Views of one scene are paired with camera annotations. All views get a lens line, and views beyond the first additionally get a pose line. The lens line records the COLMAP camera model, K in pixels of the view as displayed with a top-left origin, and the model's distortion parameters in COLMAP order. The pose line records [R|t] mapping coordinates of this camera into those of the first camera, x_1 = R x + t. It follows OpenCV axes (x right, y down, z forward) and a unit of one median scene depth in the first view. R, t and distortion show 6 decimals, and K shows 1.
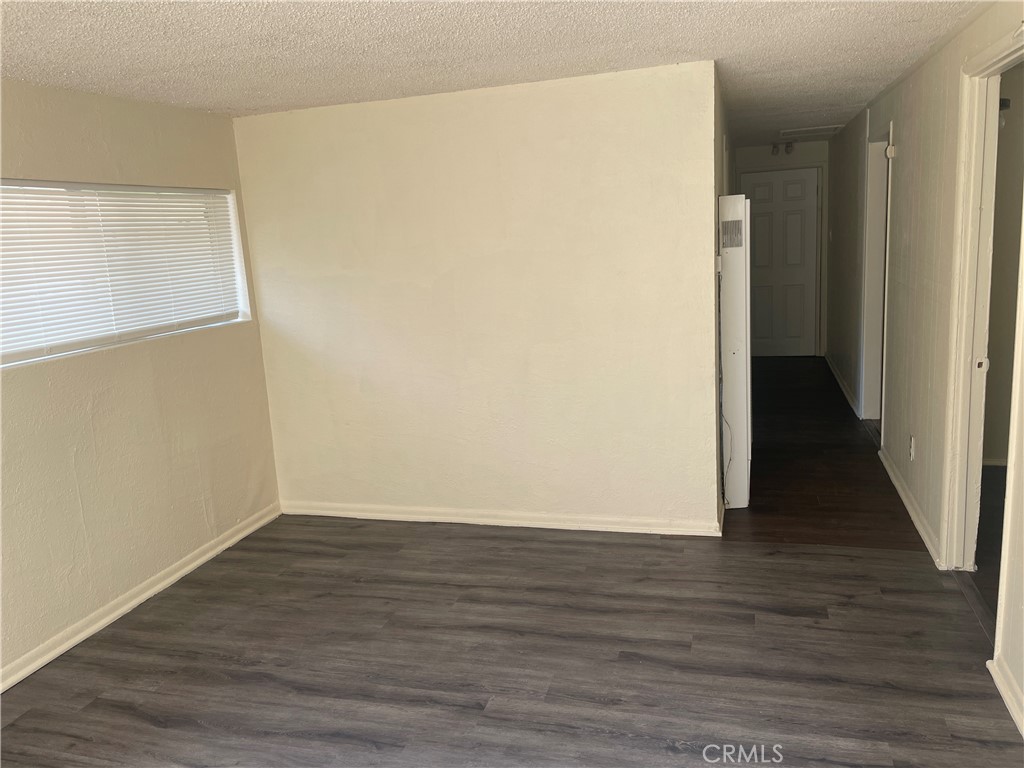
lens RADIAL K [[770.6, 0, 512.0], [0, 770.6, 384.0], [0, 0, 1]] dist [-0.036579, -0.000372]
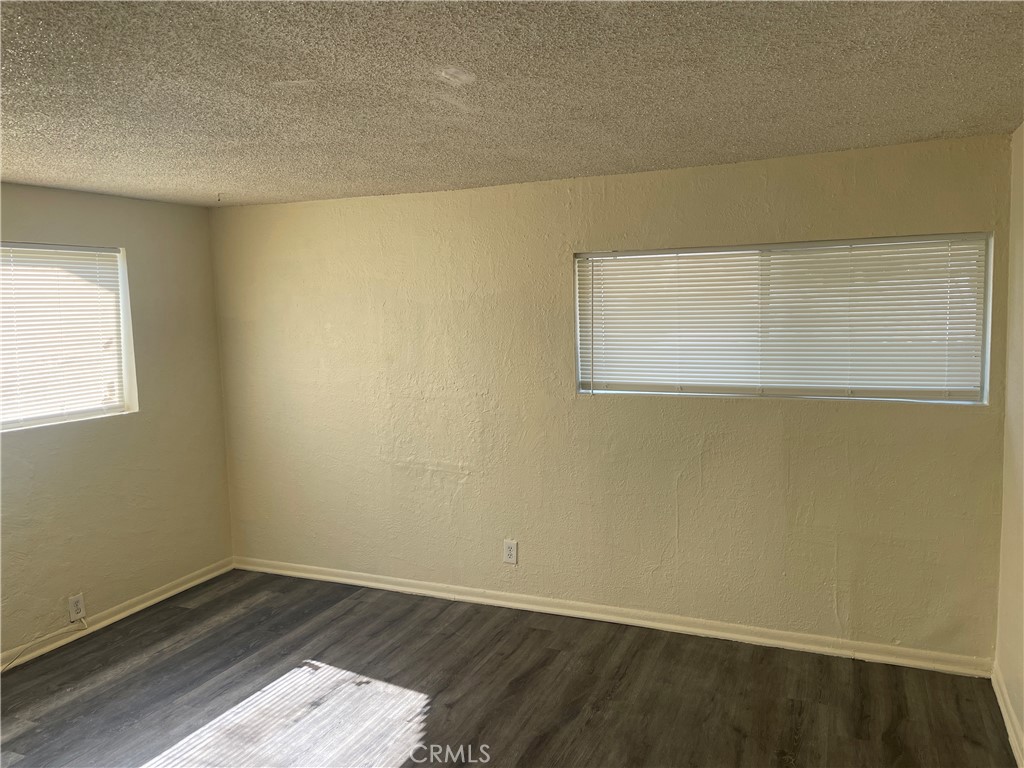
lens RADIAL K [[780.3, 0, 512.0], [0, 780.3, 384.0], [0, 0, 1]] dist [0.093653, -0.130909]
pose [[-0.133060, 0.162559, -0.977686, 0.603342], [-0.157394, 0.970473, 0.182781, -0.223912], [0.978531, 0.178203, -0.103546, 0.826338]]
